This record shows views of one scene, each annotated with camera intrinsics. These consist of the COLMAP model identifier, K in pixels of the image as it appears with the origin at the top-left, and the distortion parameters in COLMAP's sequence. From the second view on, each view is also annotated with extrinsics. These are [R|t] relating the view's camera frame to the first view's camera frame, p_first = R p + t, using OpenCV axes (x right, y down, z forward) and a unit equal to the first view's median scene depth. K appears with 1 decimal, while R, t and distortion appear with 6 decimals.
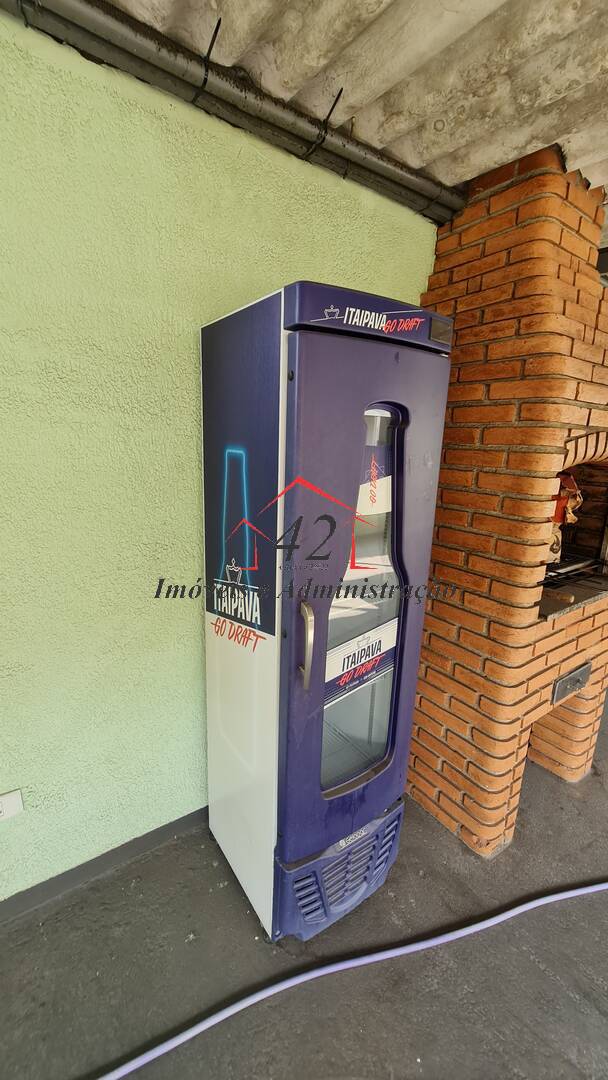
lens RADIAL K [[444.2, 0, 295.8], [0, 444.2, 540.3], [0, 0, 1]] dist [-0.006025, 0.002078]
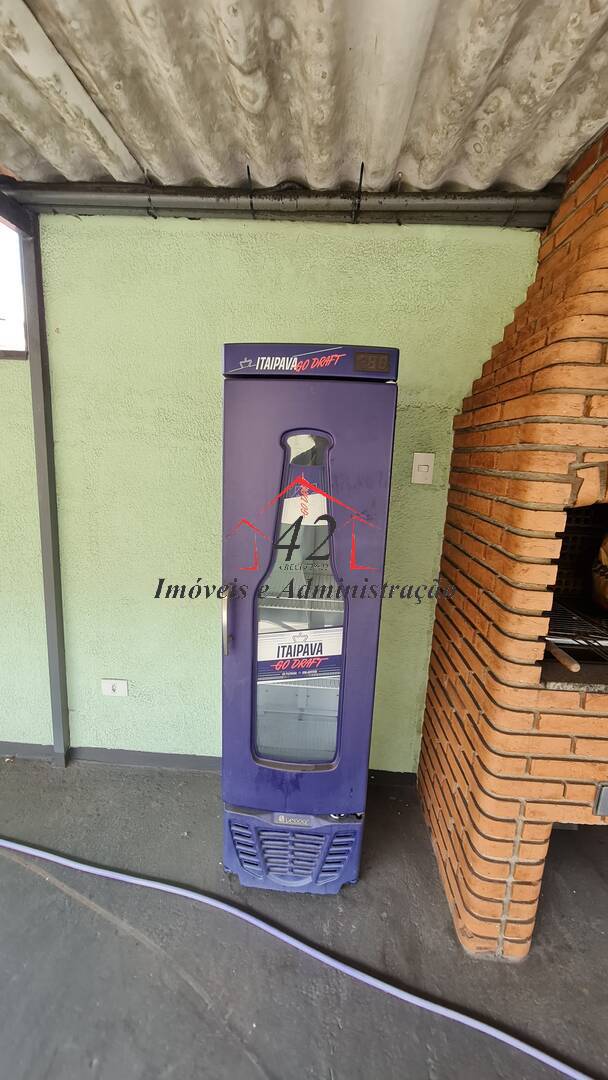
lens RADIAL K [[444.2, 0, 298.0], [0, 444.2, 540.6], [0, 0, 1]] dist [-0.006025, 0.002078]
pose [[0.789488, 0.121479, -0.601624, 0.771975], [-0.156293, 0.987694, -0.005665, -0.008476], [0.593532, 0.098502, 0.798760, 0.069285]]
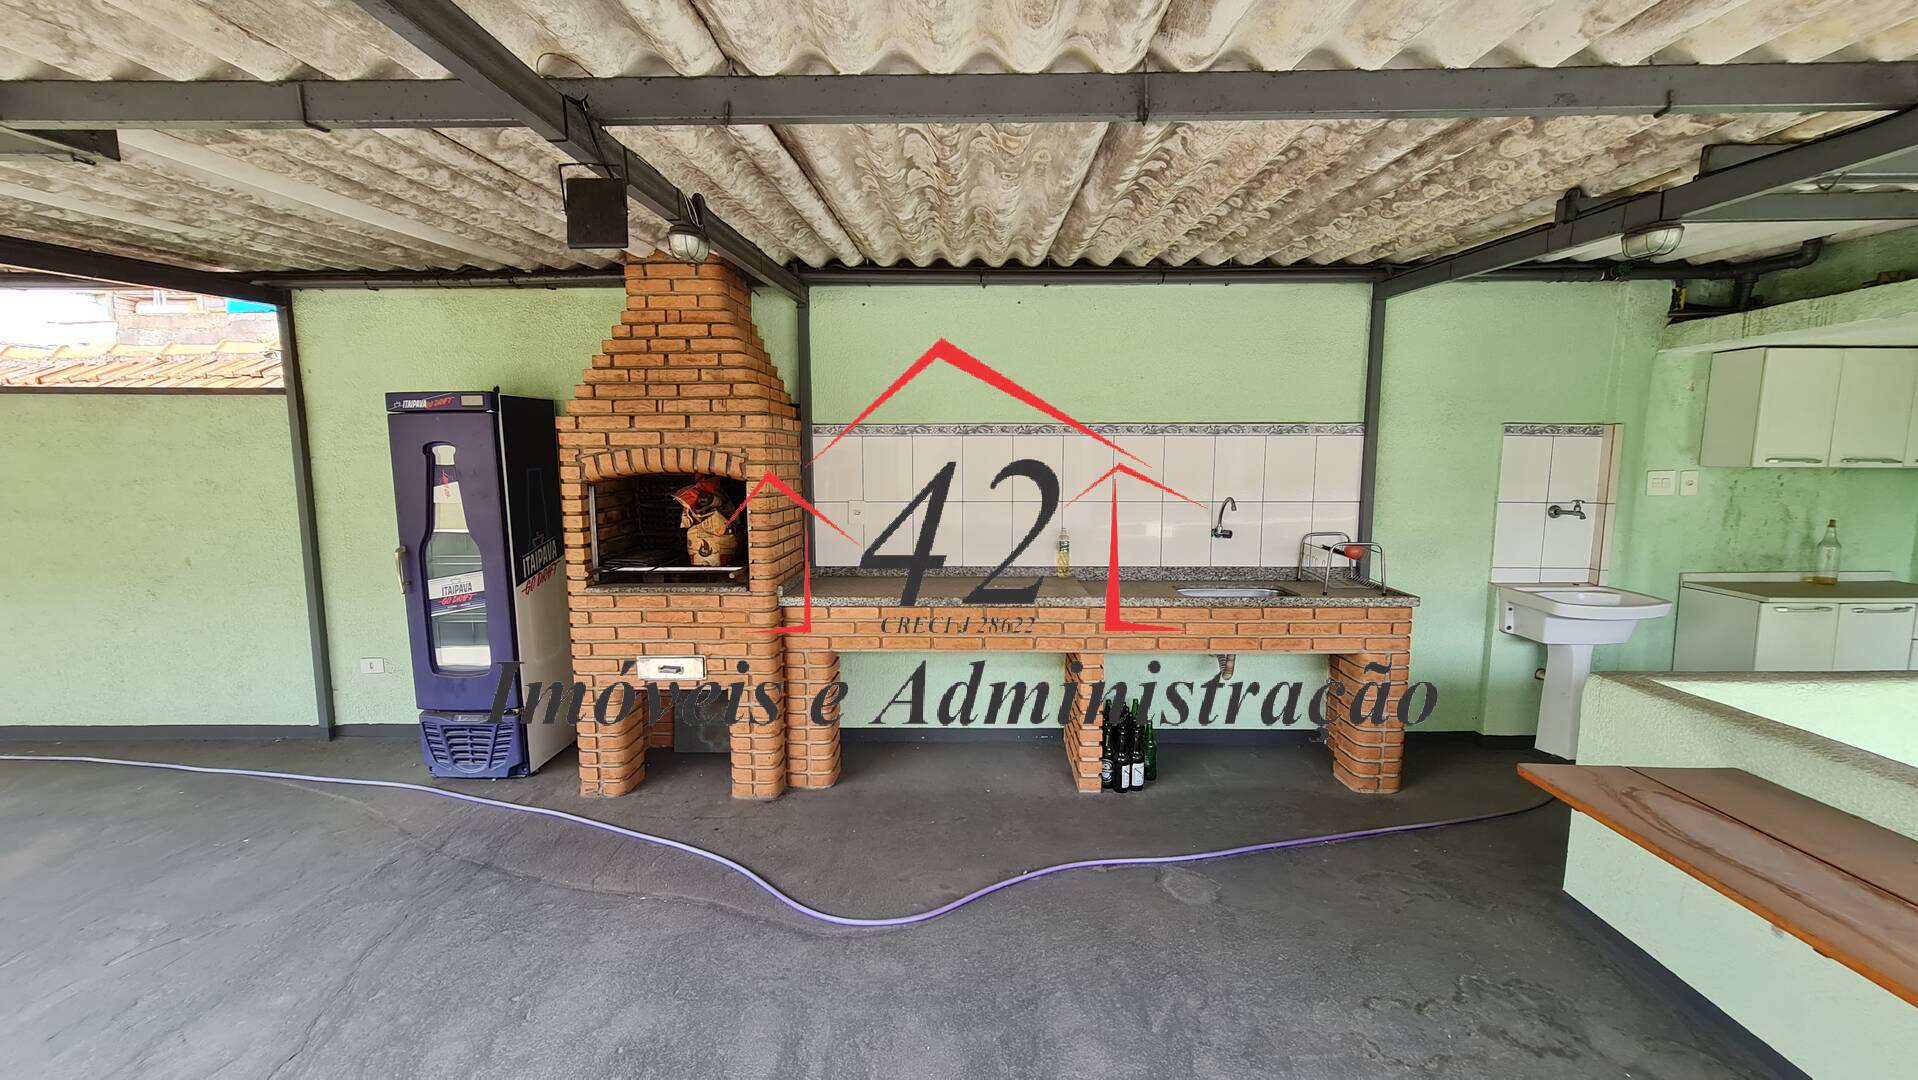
lens RADIAL K [[788.9, 0, 960.6], [0, 788.9, 540.7], [0, 0, 1]] dist [-0.006025, 0.002078]
pose [[0.815233, 0.027819, -0.578465, 3.291707], [-0.096102, 0.991495, -0.087756, 0.152796], [0.571104, 0.127133, 0.810973, -0.321665]]
